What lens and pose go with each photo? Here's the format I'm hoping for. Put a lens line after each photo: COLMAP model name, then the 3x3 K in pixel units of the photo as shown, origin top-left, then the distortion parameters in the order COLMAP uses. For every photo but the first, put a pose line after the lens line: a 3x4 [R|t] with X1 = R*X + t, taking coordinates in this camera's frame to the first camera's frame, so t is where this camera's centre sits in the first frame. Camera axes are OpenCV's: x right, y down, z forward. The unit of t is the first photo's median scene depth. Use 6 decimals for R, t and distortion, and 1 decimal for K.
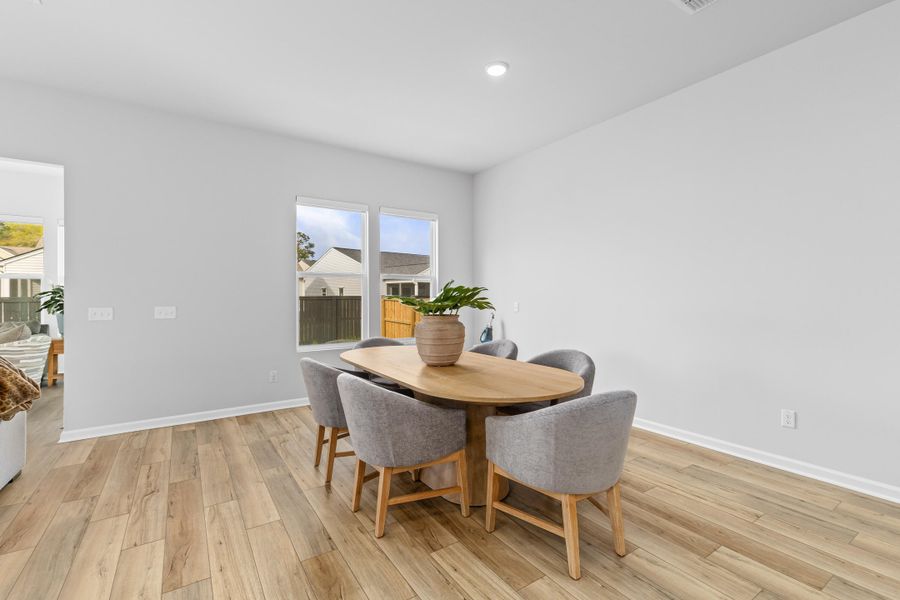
lens RADIAL K [[406.1, 0, 457.6], [0, 406.1, 295.3], [0, 0, 1]] dist [0.003768, 0.000582]
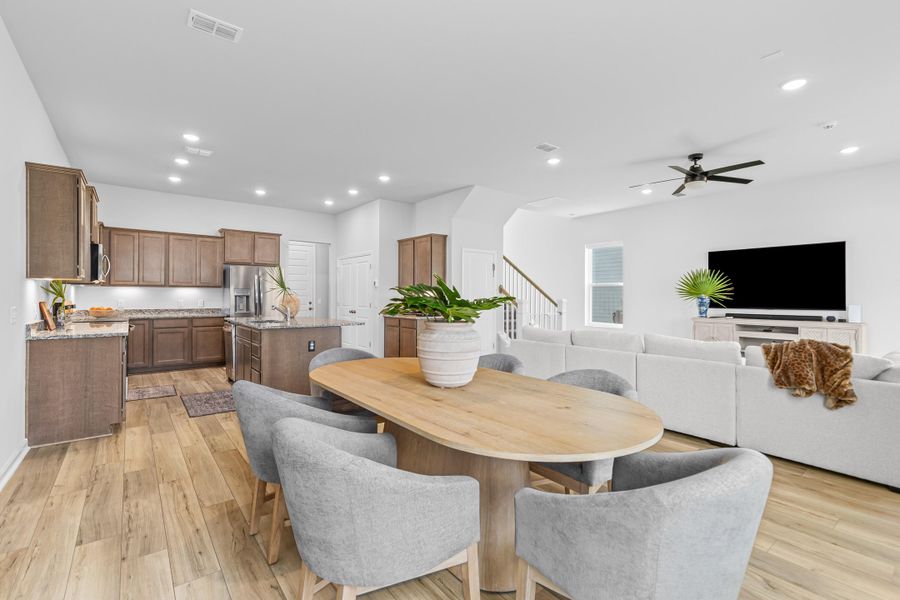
lens RADIAL K [[409.0, 0, 456.0], [0, 409.0, 293.7], [0, 0, 1]] dist [0.010823, 0.000144]
pose [[-0.996931, -0.004582, -0.078151, 0.006349], [-0.004104, 0.999972, -0.006278, 0.000002], [0.078178, -0.005938, -0.996922, 1.439968]]
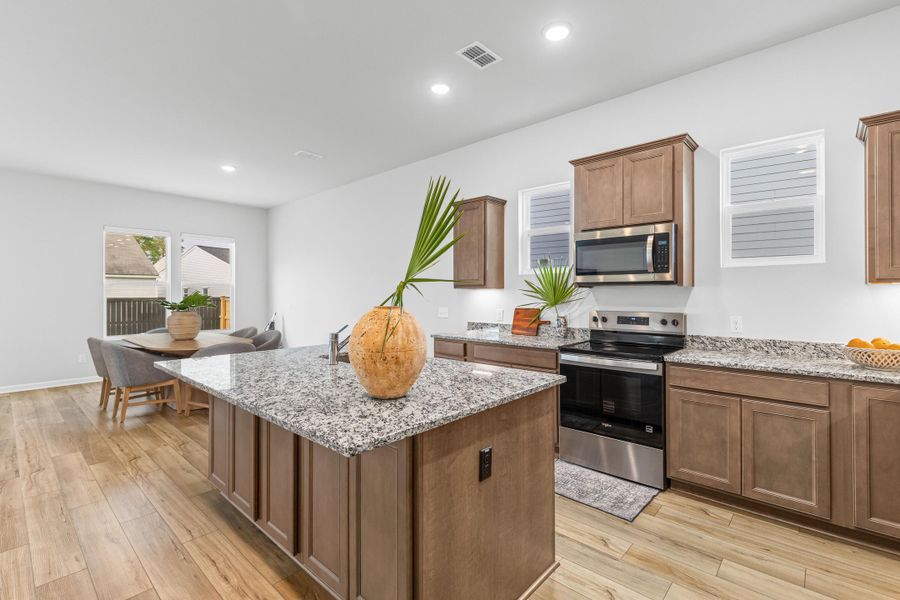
lens RADIAL K [[409.0, 0, 456.0], [0, 409.0, 293.7], [0, 0, 1]] dist [0.010823, 0.000144]
pose [[0.971076, 0.002615, 0.238758, 0.534443], [-0.001662, 0.999990, -0.004195, -0.016834], [-0.238766, 0.003677, 0.971070, -0.792334]]
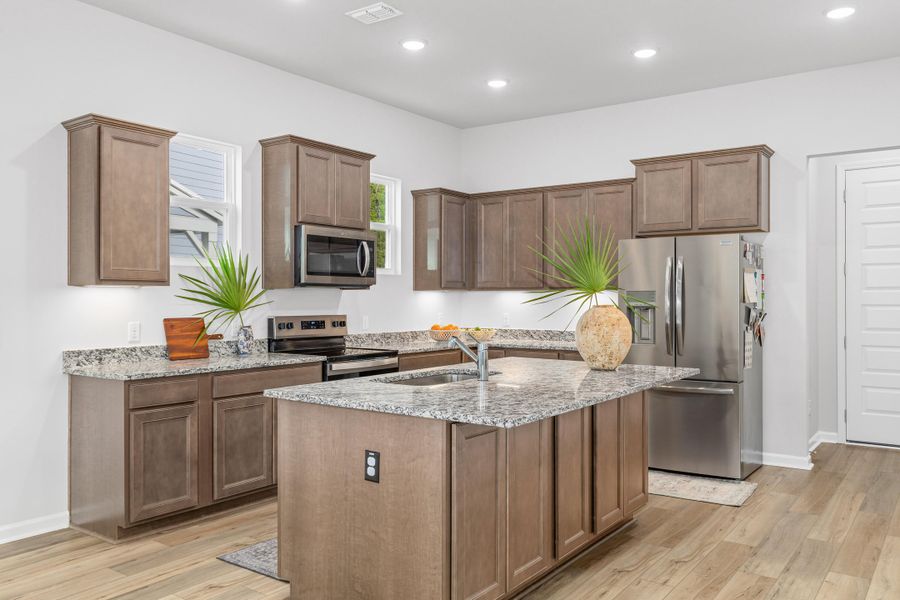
lens RADIAL K [[712.6, 0, 450.0], [0, 712.6, 300.0], [0, 0, 1]] dist [-0.006346, -0.002977]
pose [[-0.346169, -0.000657, 0.938172, -0.375130], [0.000630, 0.999999, 0.000933, -0.014792], [-0.938172, 0.000914, -0.346169, 0.265767]]
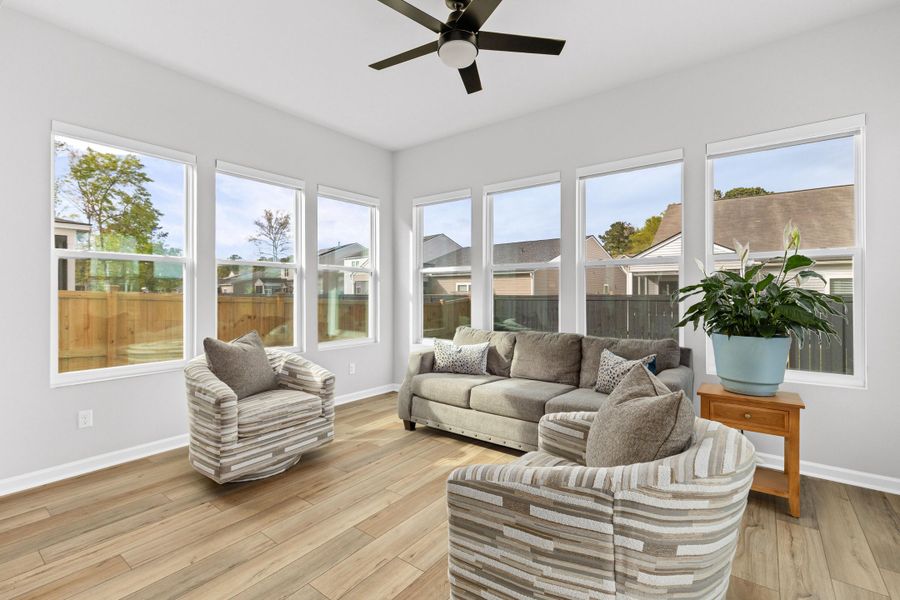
lens RADIAL K [[406.0, 0, 451.4], [0, 406.0, 294.0], [0, 0, 1]] dist [0.005169, 0.000197]
pose [[0.318003, 0.001774, -0.948088, -1.000837], [0.000928, 0.999997, 0.002182, 0.000013], [0.948089, -0.001574, 0.318000, 0.897322]]
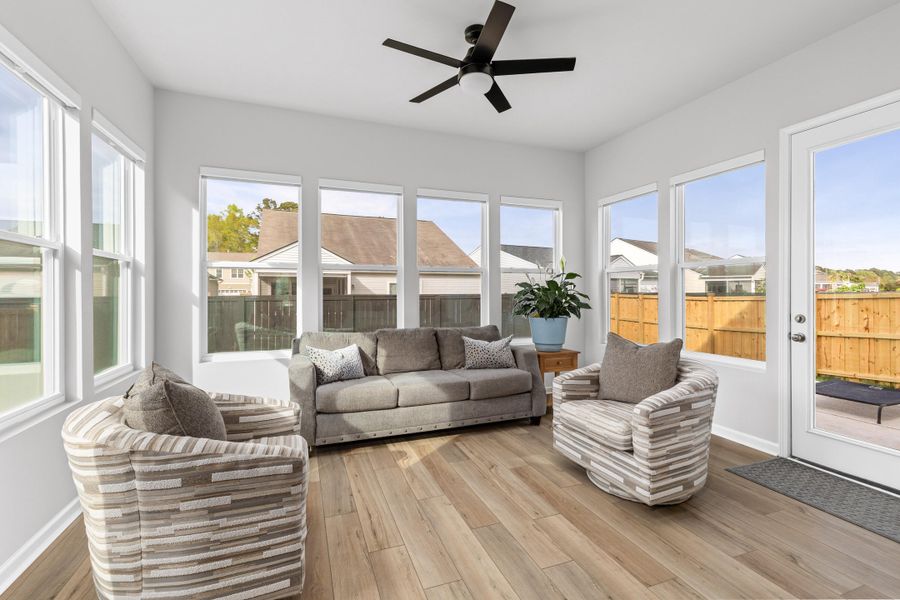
lens RADIAL K [[406.0, 0, 451.4], [0, 406.0, 294.0], [0, 0, 1]] dist [0.005169, 0.000197]
pose [[0.973281, -0.002646, -0.229601, -1.500973], [0.003530, 0.999988, 0.003440, -0.001452], [0.229589, -0.004159, 0.973279, 0.374433]]
